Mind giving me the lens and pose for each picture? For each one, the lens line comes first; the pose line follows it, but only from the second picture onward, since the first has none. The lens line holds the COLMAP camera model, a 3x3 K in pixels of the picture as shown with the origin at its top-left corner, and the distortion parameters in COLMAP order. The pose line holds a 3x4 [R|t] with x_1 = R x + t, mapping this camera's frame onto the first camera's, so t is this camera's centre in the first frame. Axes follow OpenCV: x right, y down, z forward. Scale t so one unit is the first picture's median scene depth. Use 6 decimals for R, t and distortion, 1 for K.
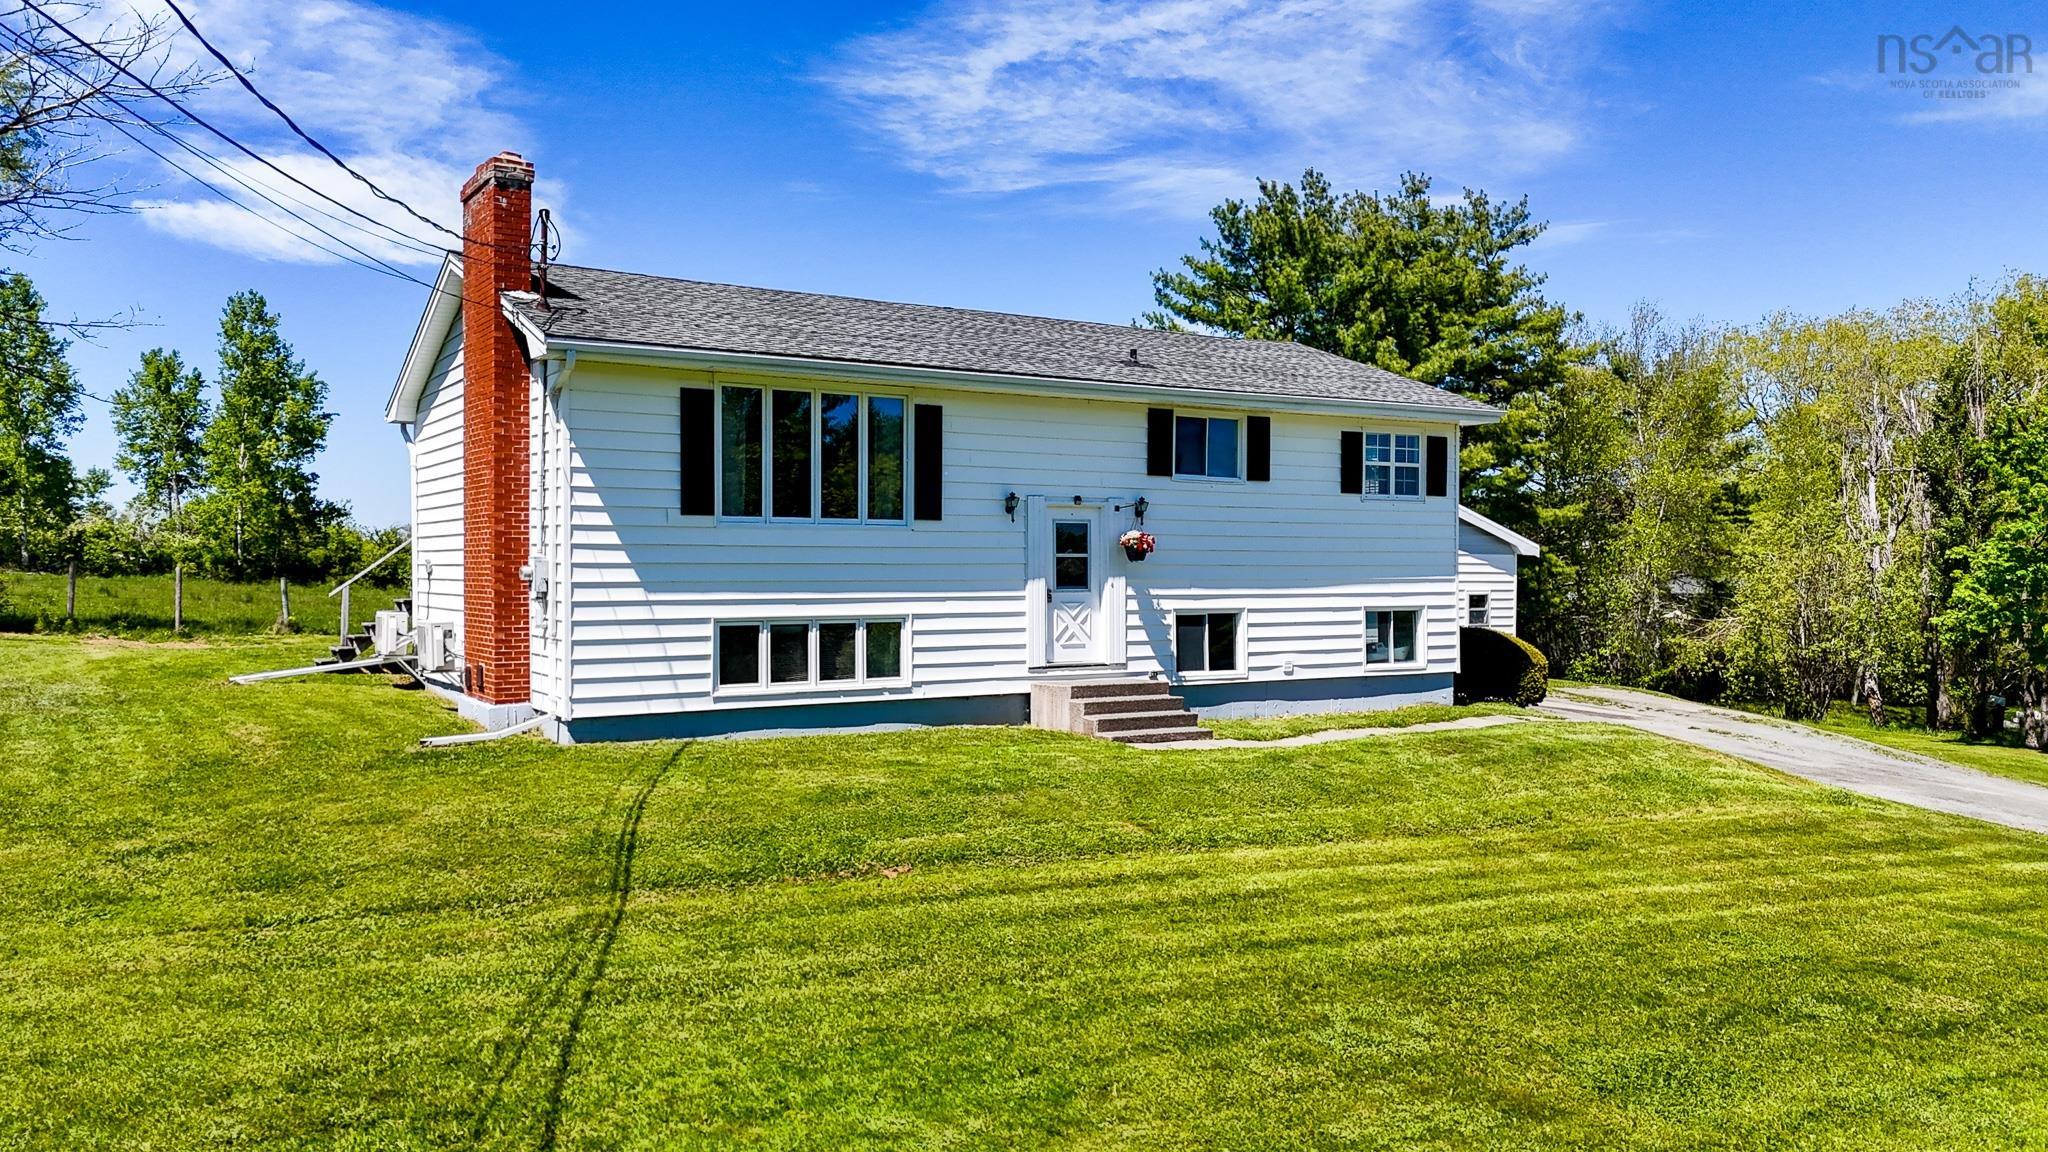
lens RADIAL K [[1500.9, 0, 1031.6], [0, 1500.9, 584.2], [0, 0, 1]] dist [0.099228, -0.117961]
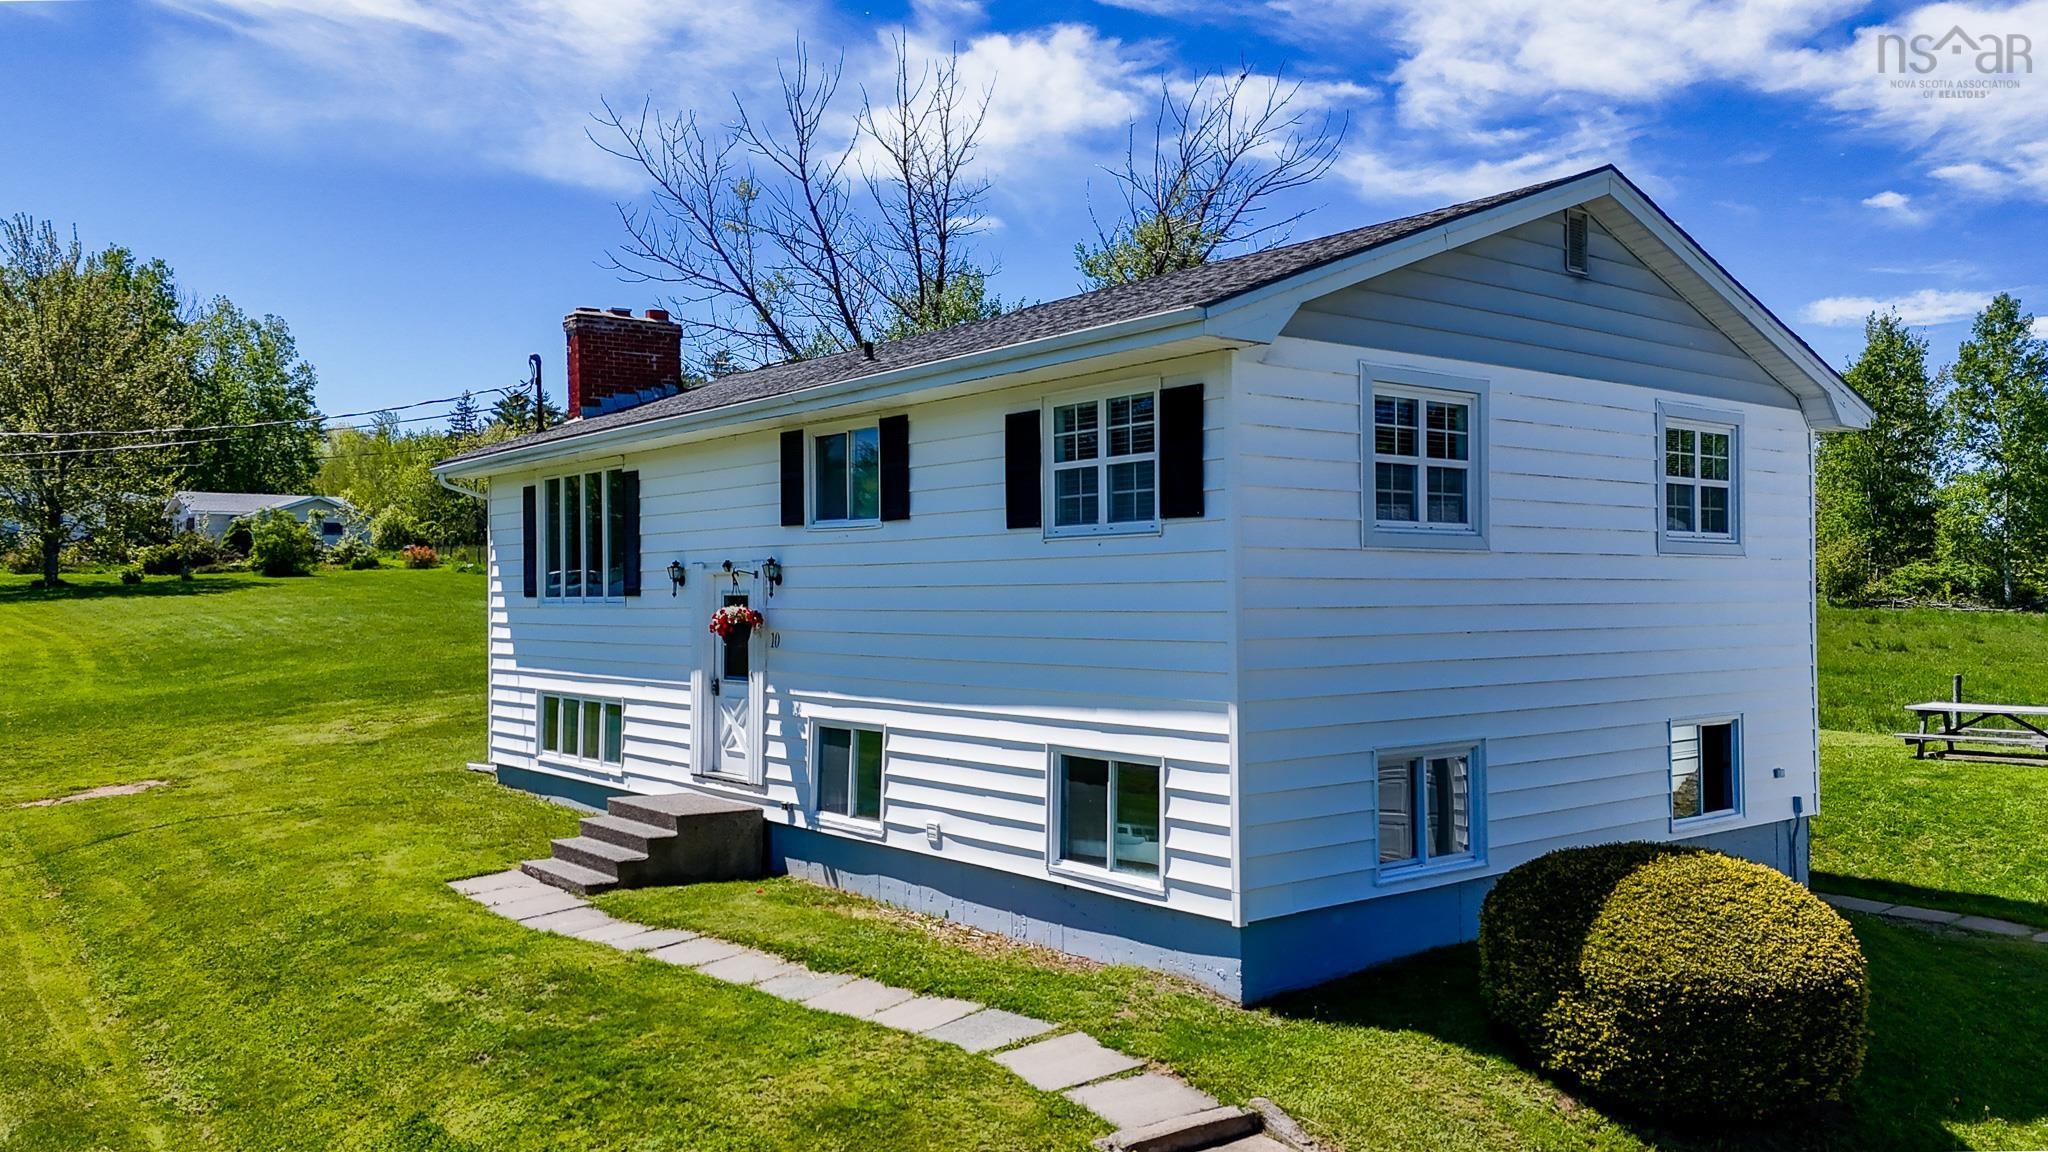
lens RADIAL K [[1527.6, 0, 1031.4], [0, 1527.6, 580.0], [0, 0, 1]] dist [0.101349, -0.110512]
pose [[0.132211, -0.011943, -0.991150, 0.807452], [-0.007547, 0.999886, -0.013055, -0.038171], [0.991193, 0.009206, 0.132106, 1.012377]]
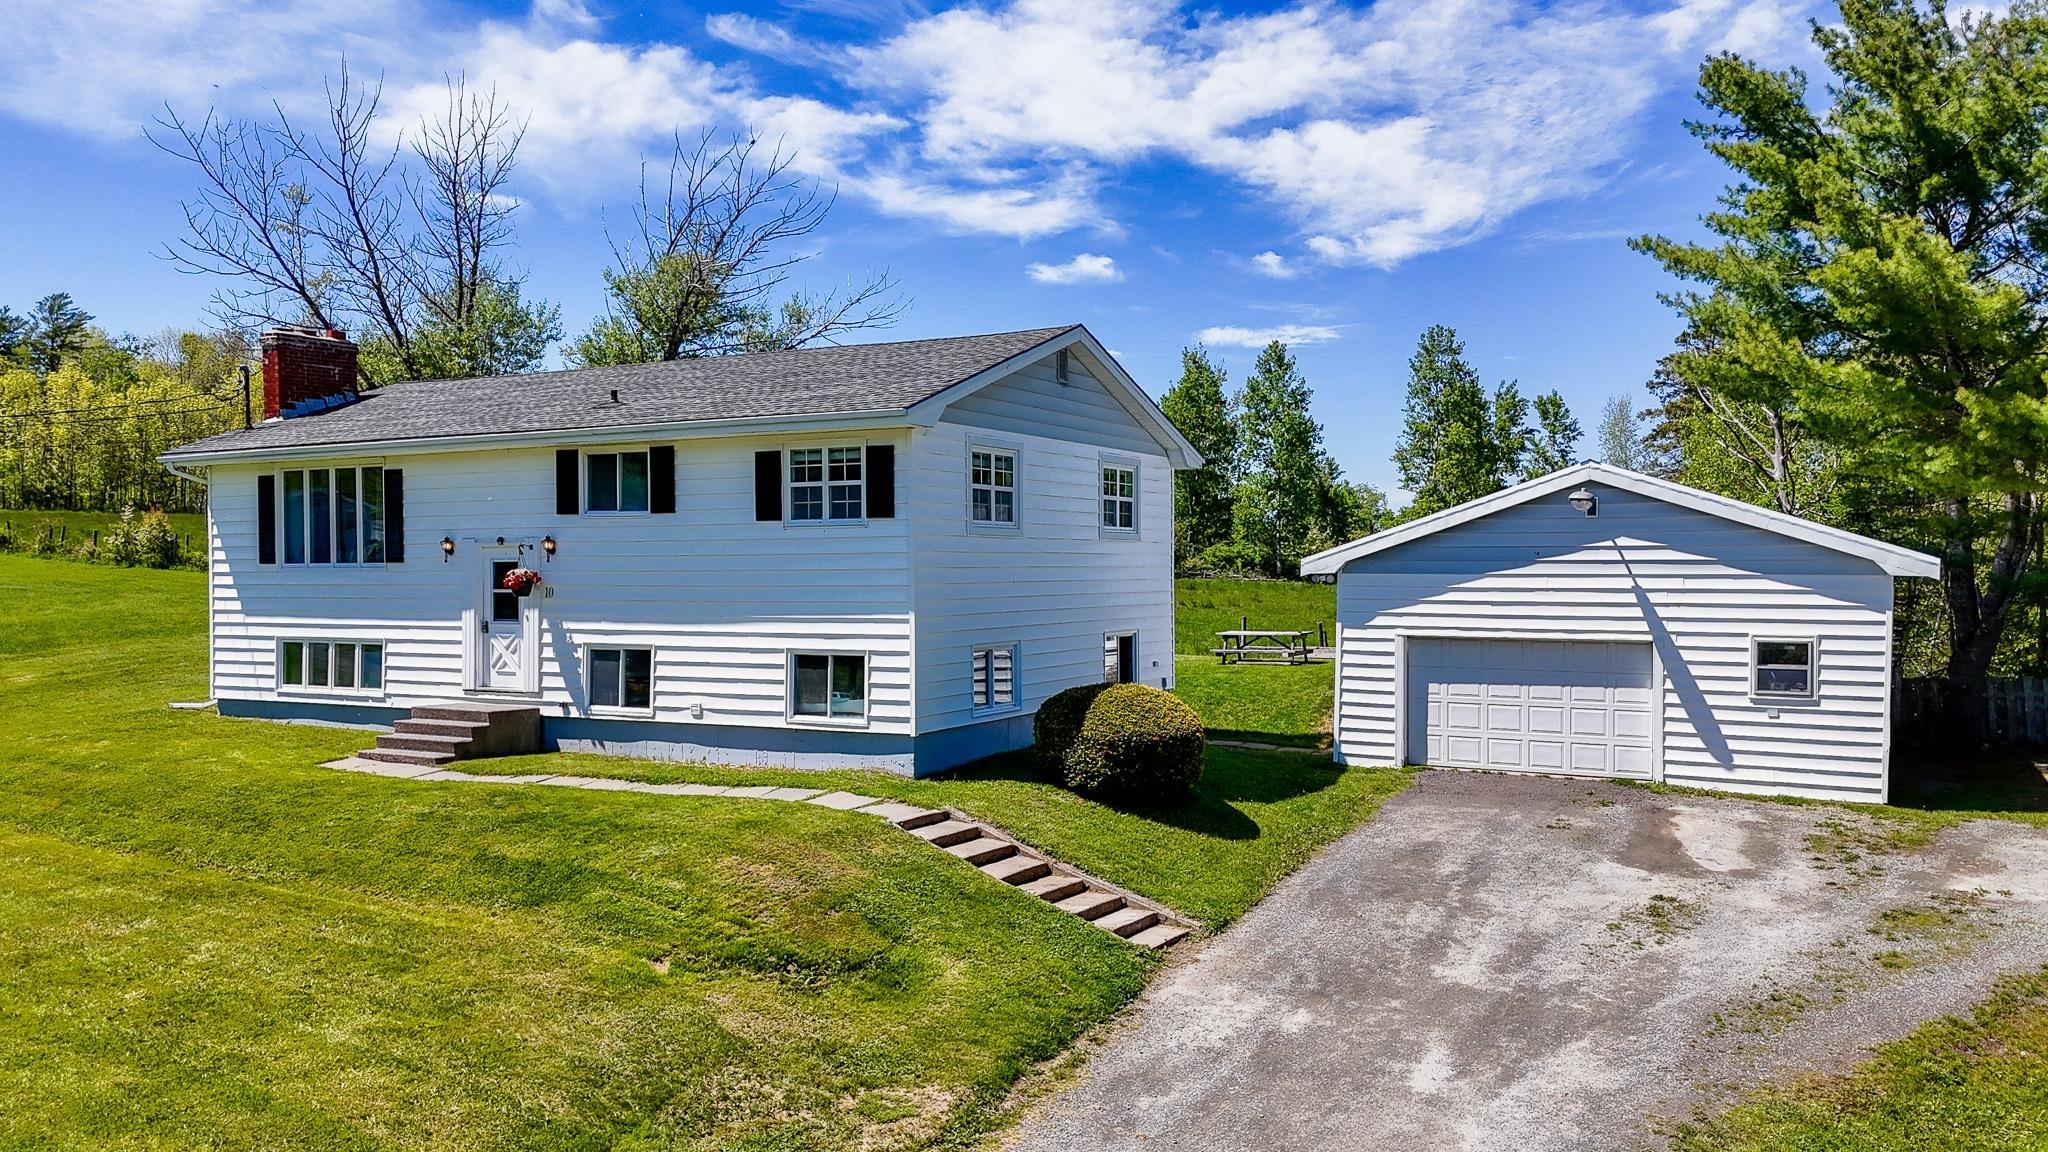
lens RADIAL K [[1500.9, 0, 1031.6], [0, 1500.9, 584.2], [0, 0, 1]] dist [0.099228, -0.117961]
pose [[0.501507, 0.005706, -0.865135, 1.147367], [-0.006306, 0.999976, 0.002940, -0.028780], [0.865131, 0.003981, 0.501531, 0.749065]]
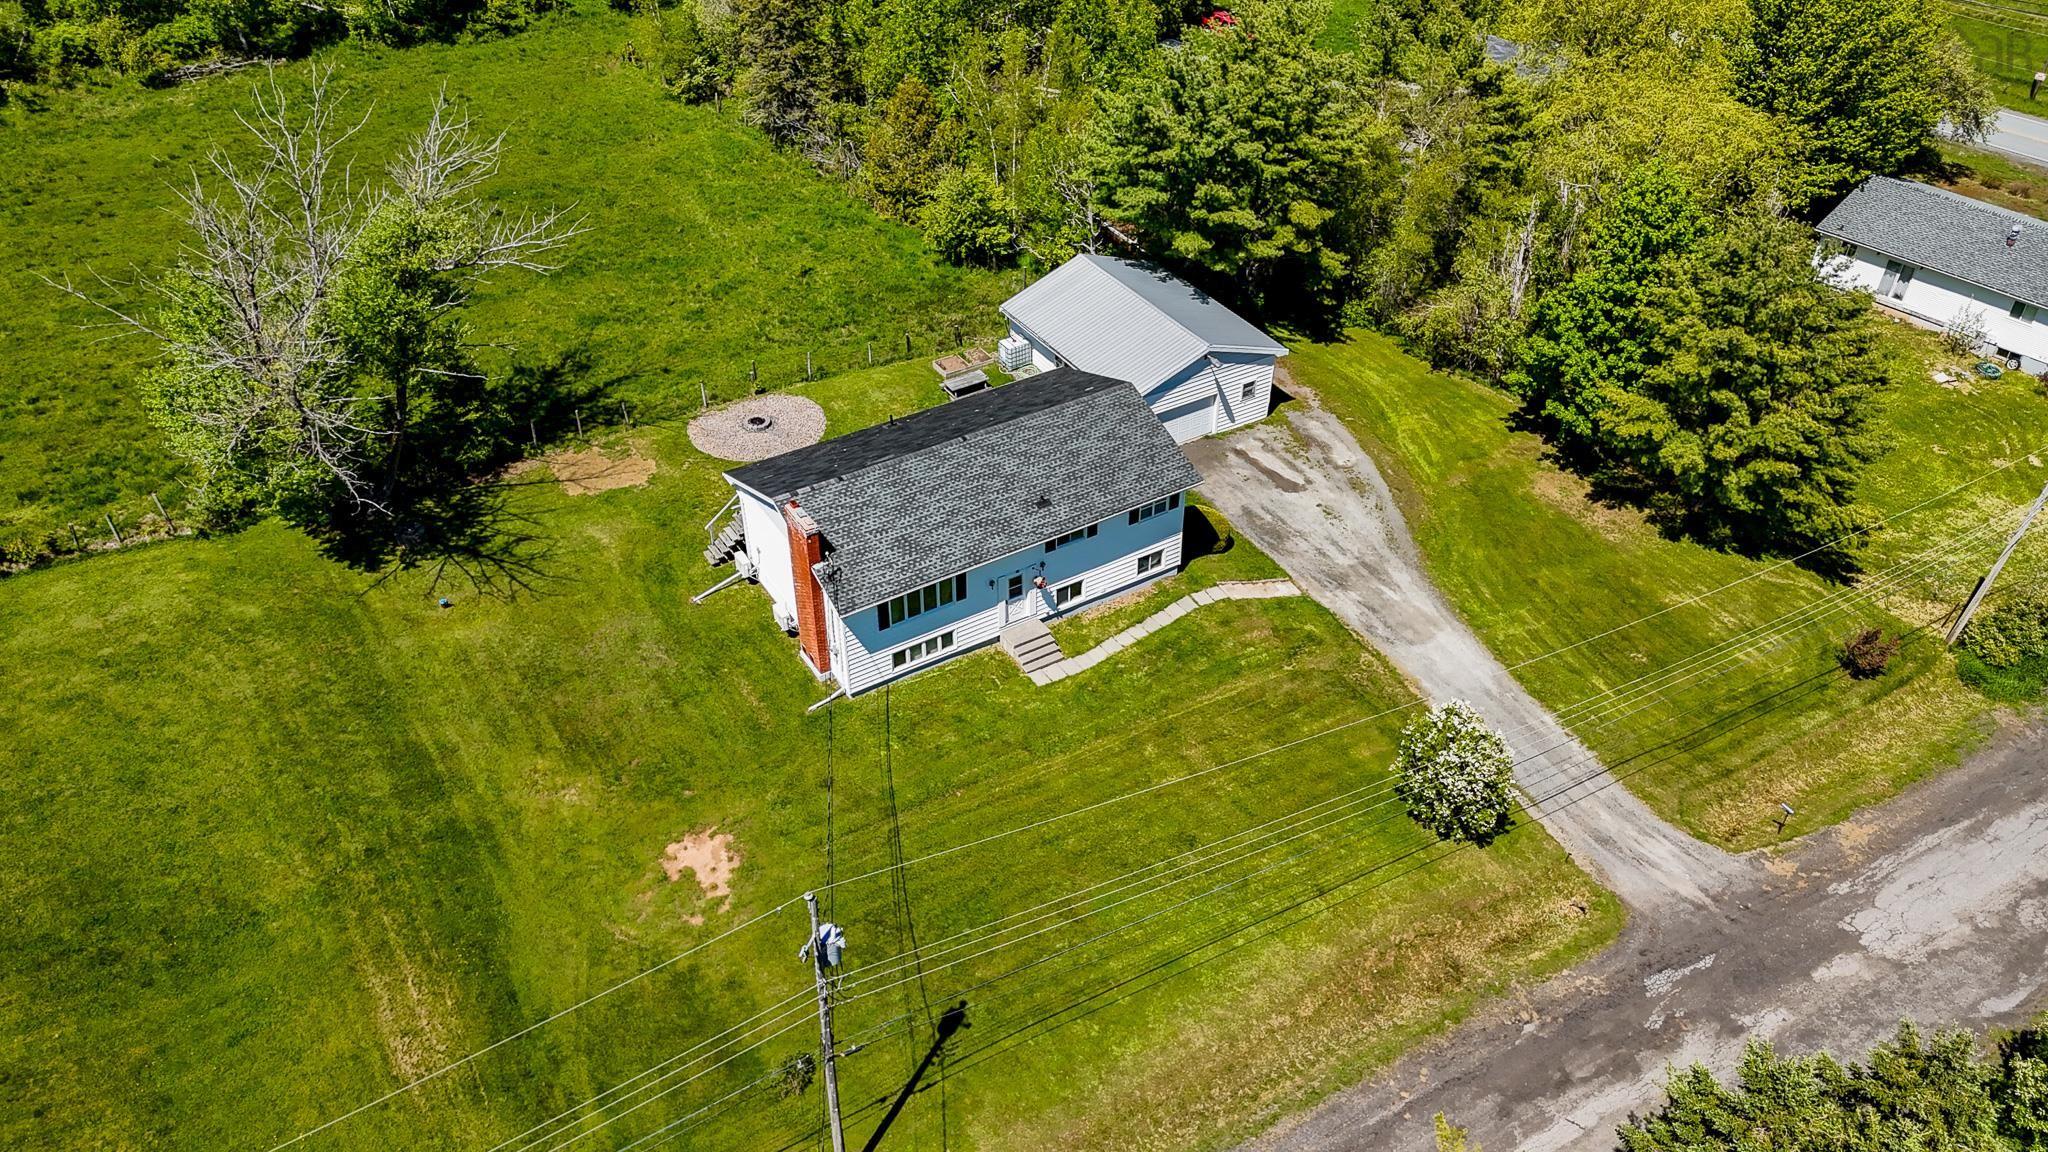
lens RADIAL K [[1500.9, 0, 1031.6], [0, 1500.9, 584.2], [0, 0, 1]] dist [0.099228, -0.117961]
pose [[0.999998, -0.001813, -0.000830, 0.054942], [0.001947, 0.797363, 0.603497, -1.552017], [-0.000432, -0.603498, 0.797365, -1.051688]]
